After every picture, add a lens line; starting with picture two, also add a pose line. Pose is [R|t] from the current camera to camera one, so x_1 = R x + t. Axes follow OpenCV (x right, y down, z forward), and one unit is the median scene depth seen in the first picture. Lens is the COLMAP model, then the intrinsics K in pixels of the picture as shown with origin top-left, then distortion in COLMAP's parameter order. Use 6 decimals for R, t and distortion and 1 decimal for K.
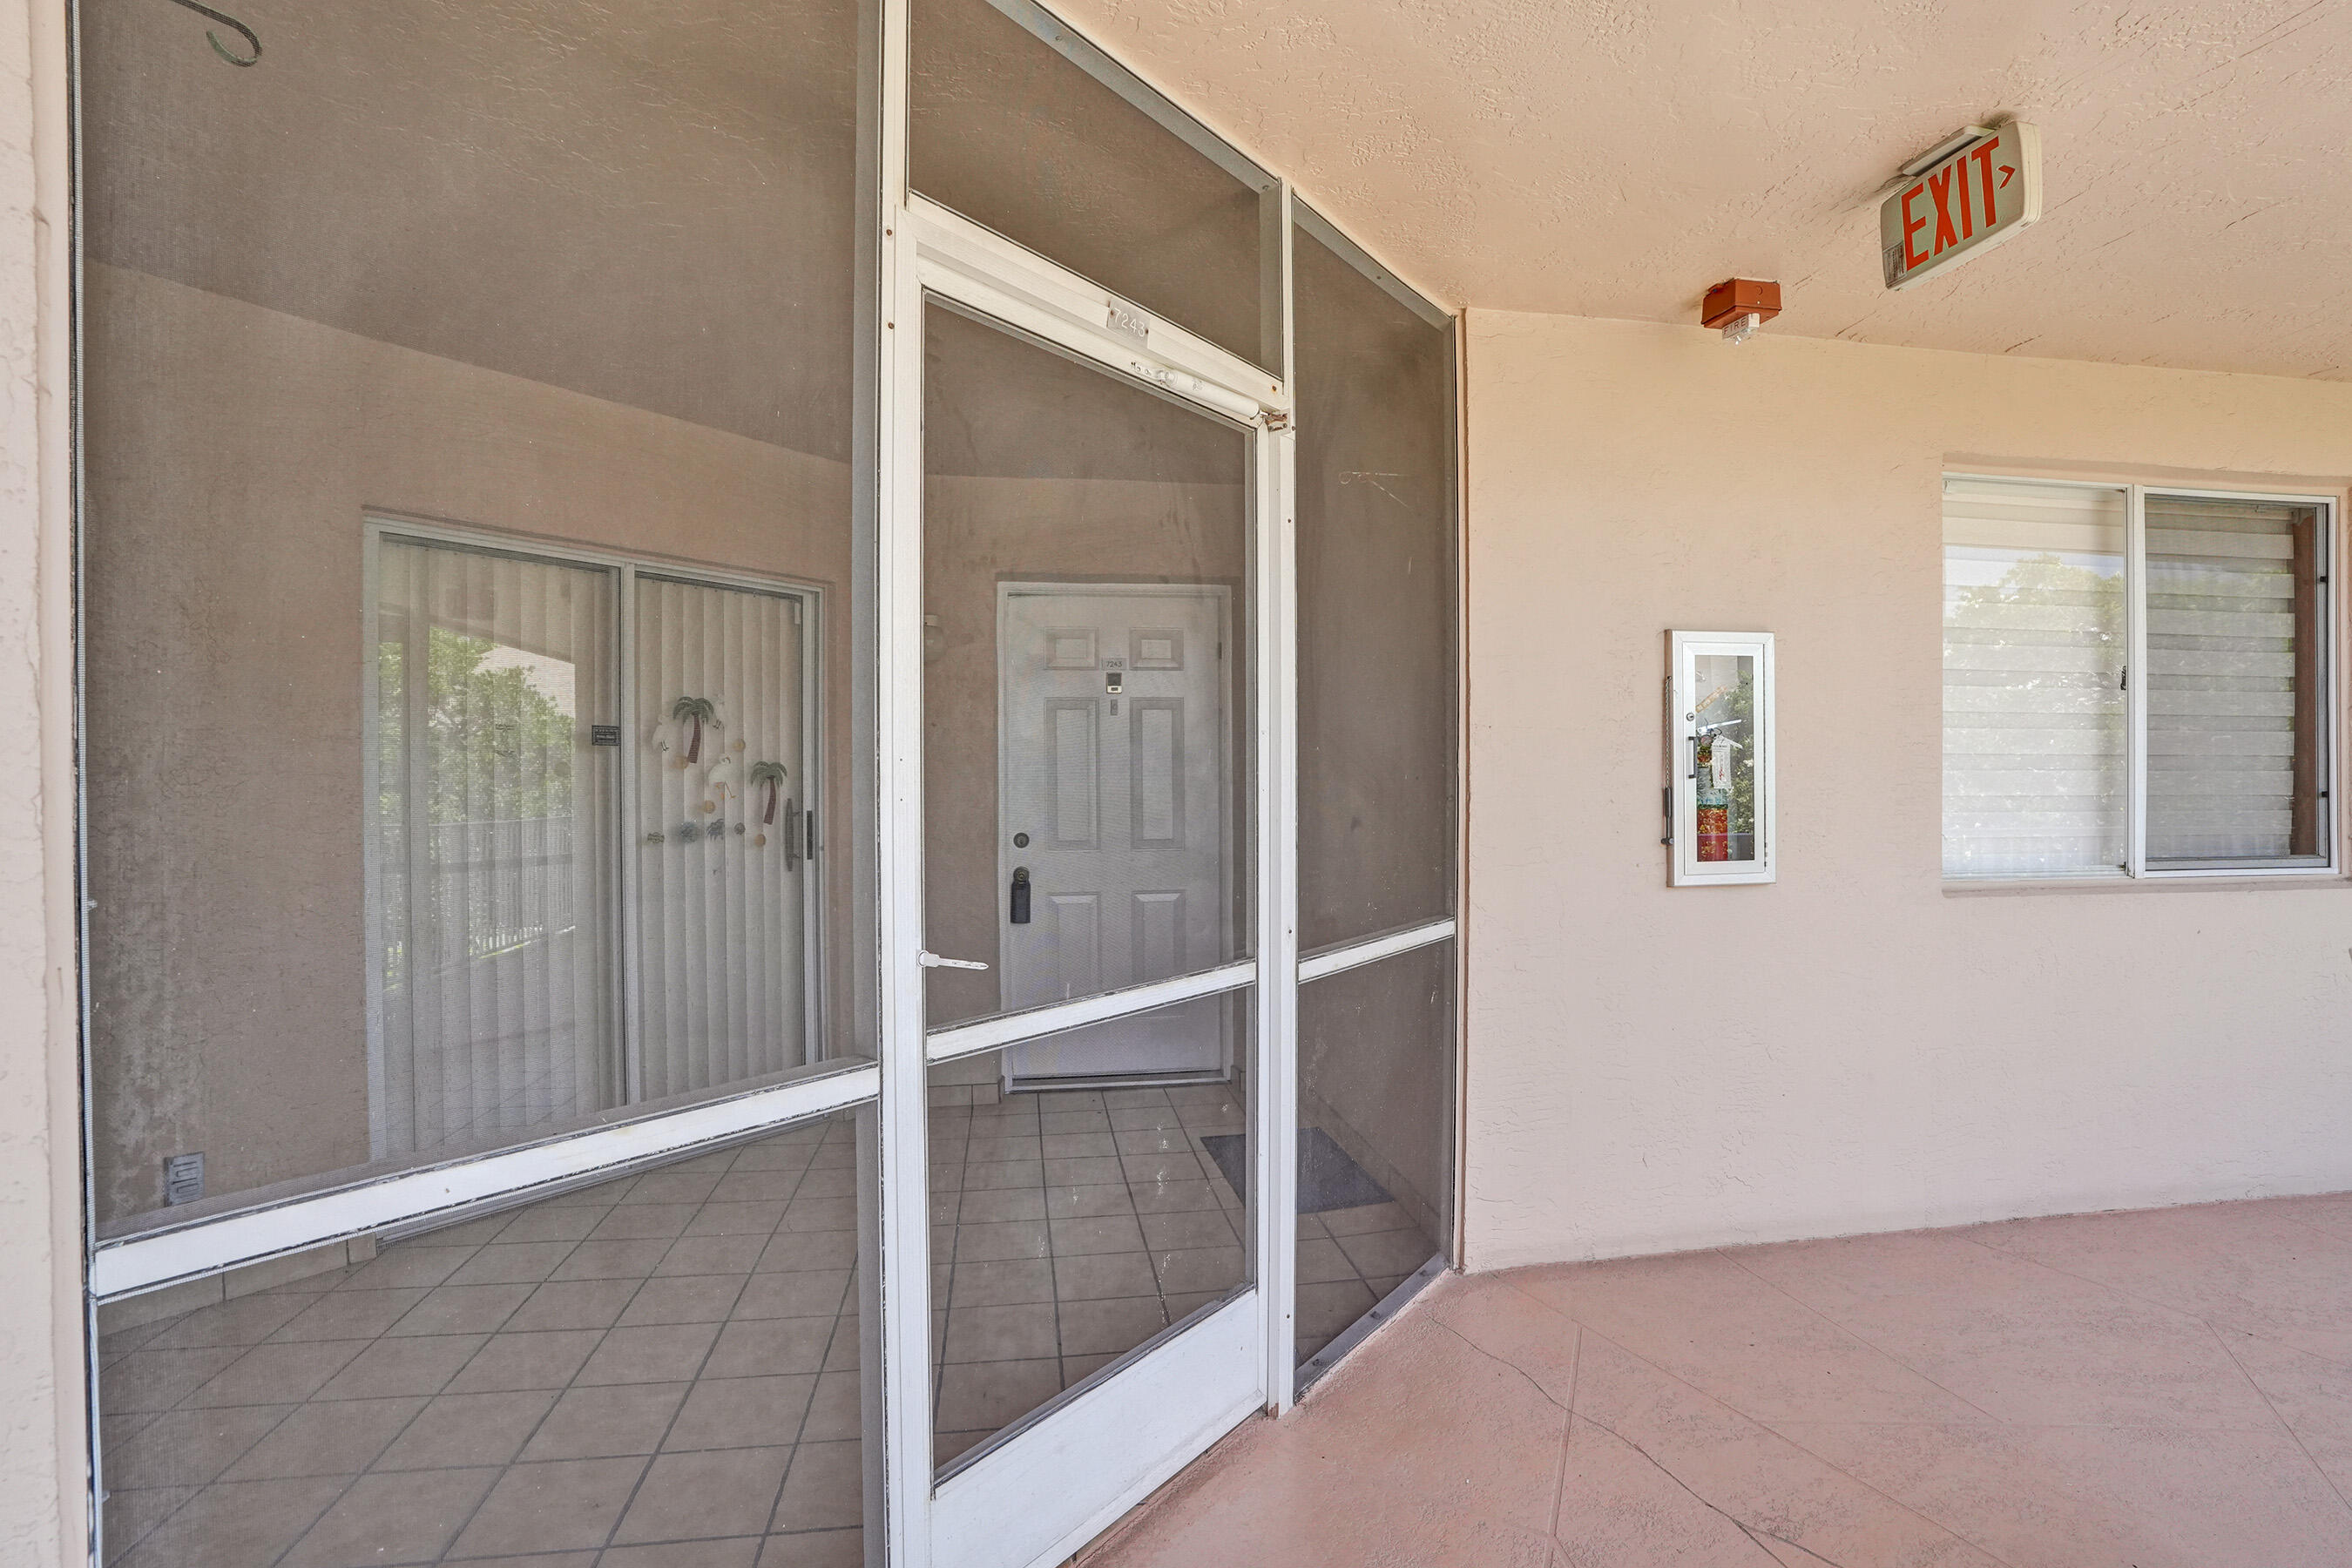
lens RADIAL K [[1082.3, 0, 1172.8], [0, 1082.3, 788.7], [0, 0, 1]] dist [-0.082210, 0.032407]
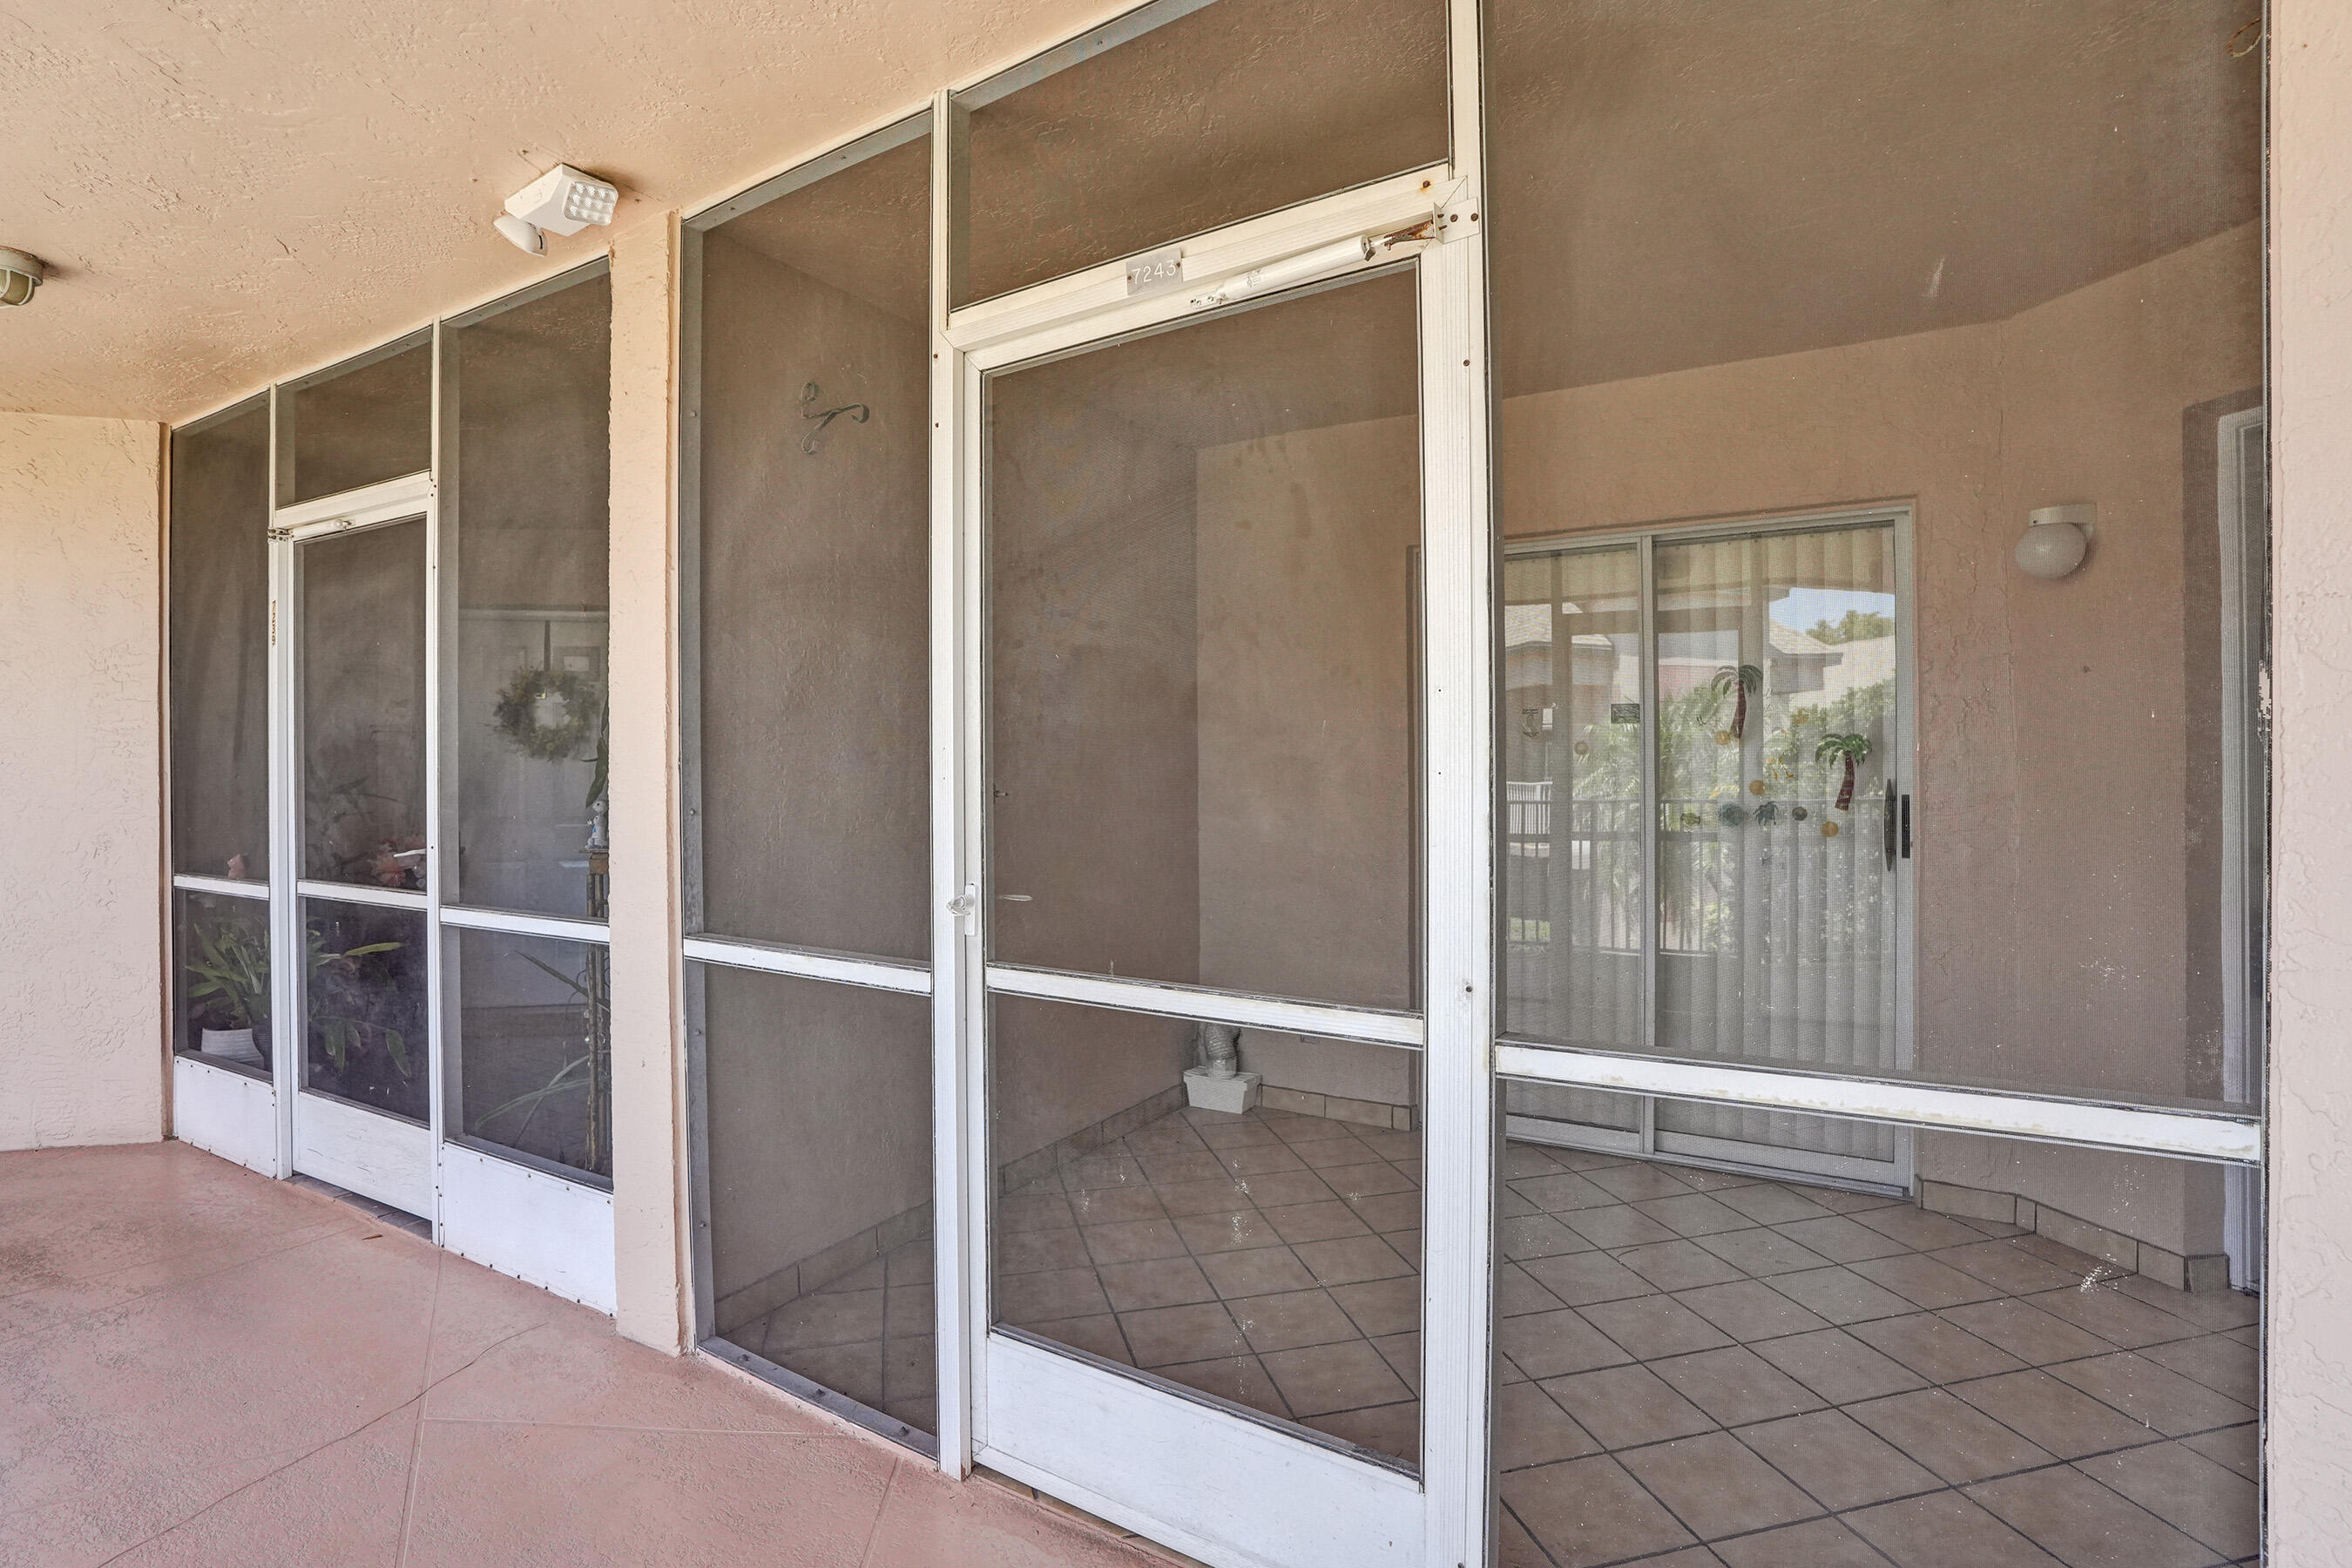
lens RADIAL K [[1128.0, 0, 1179.0], [0, 1128.0, 770.2], [0, 0, 1]] dist [-0.051707, -0.000019]
pose [[0.105341, 0.005761, -0.994419, 0.425204], [0.000888, 0.999982, 0.005887, -0.002704], [0.994436, -0.001503, 0.105334, 0.416999]]
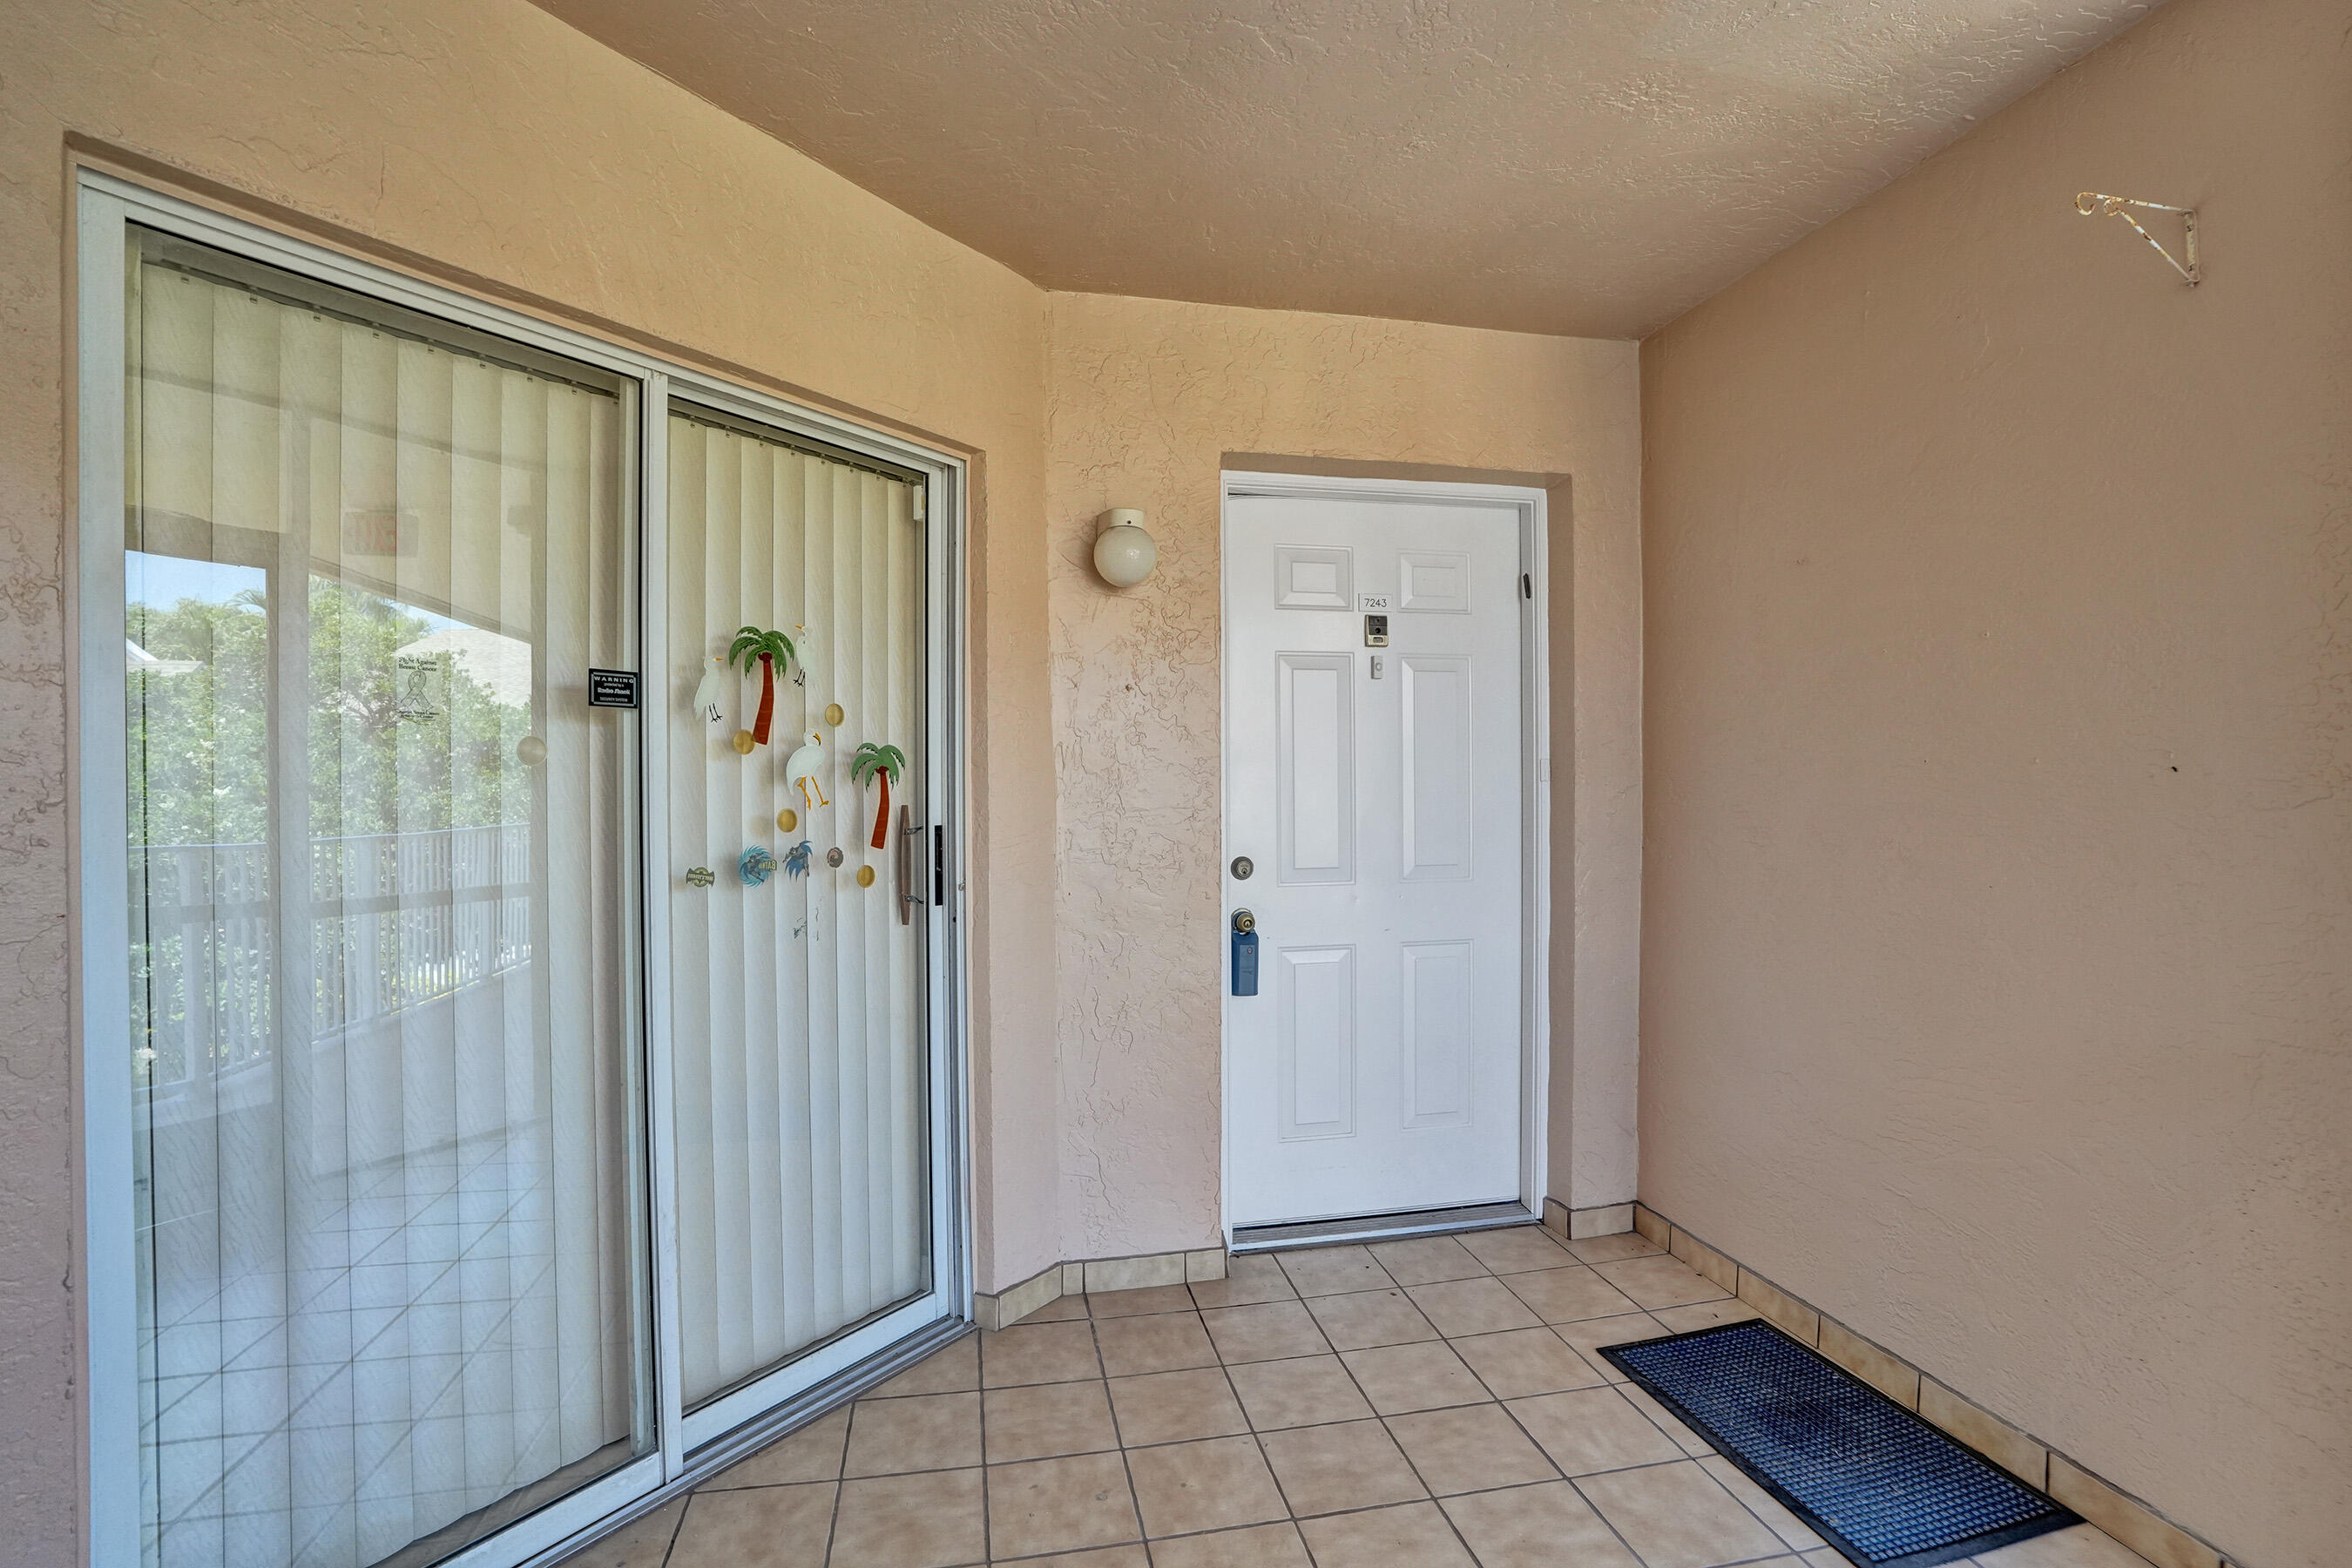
lens RADIAL K [[1082.3, 0, 1172.8], [0, 1082.3, 788.7], [0, 0, 1]] dist [-0.082210, 0.032407]
pose [[0.998933, -0.000235, 0.046190, -0.246151], [0.000337, 0.999998, -0.002201, 0.001197], [-0.046189, 0.002214, 0.998930, 0.400511]]
